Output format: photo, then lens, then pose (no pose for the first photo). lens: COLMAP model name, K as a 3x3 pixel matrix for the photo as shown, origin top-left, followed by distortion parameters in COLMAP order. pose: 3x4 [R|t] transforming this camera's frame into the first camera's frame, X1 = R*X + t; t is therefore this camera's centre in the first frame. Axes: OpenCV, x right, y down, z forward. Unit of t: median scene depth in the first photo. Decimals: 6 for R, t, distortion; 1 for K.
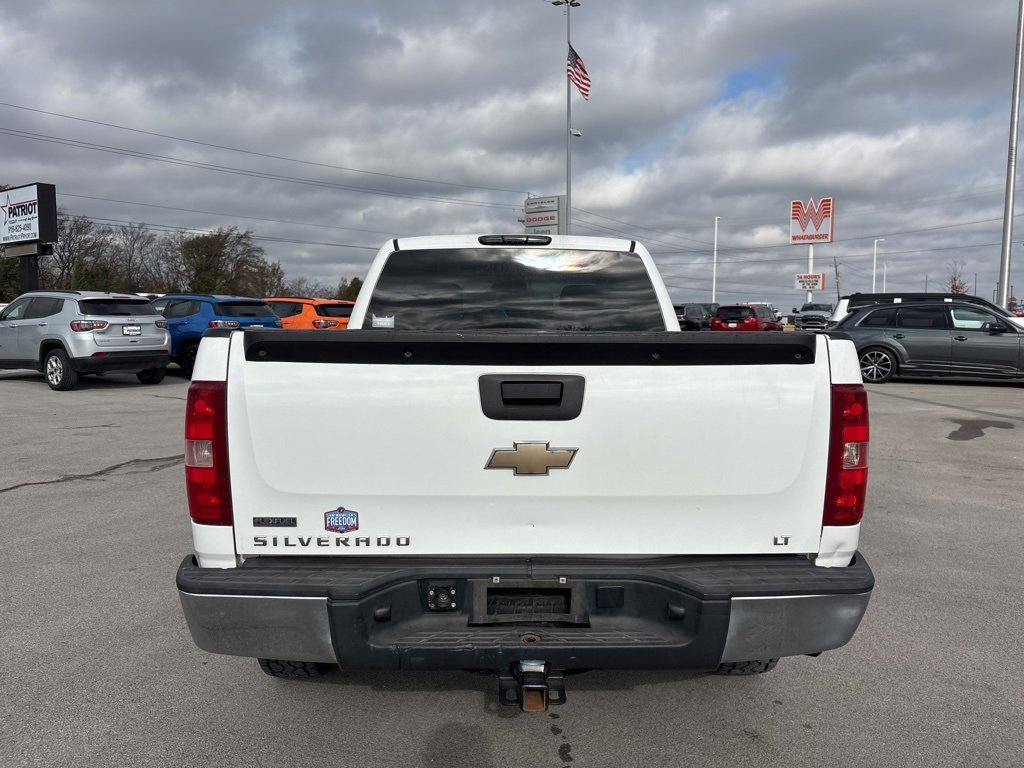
lens RADIAL K [[792.1, 0, 523.9], [0, 792.1, 380.6], [0, 0, 1]] dist [0.006283, 0.002513]
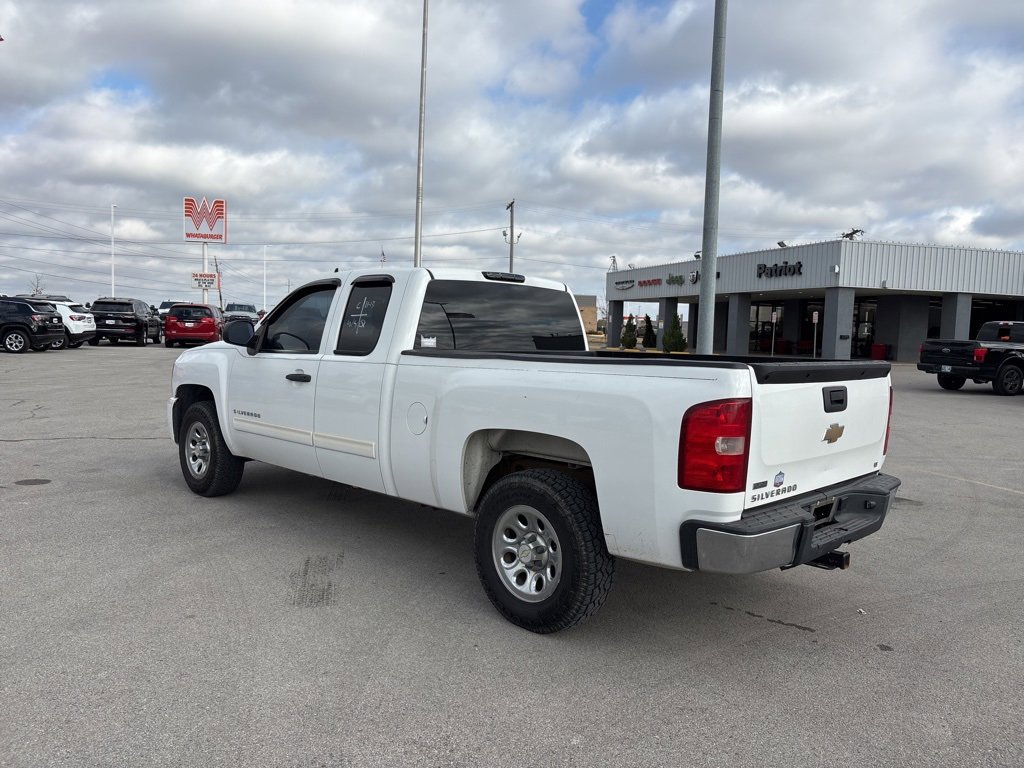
lens RADIAL K [[778.8, 0, 497.4], [0, 778.8, 352.3], [0, 0, 1]] dist [0.008592, 0.004712]
pose [[0.705044, -0.002605, 0.709159, -0.260740], [0.022908, 0.999555, -0.019103, -0.010008], [-0.708794, 0.029714, 0.704790, 0.038876]]
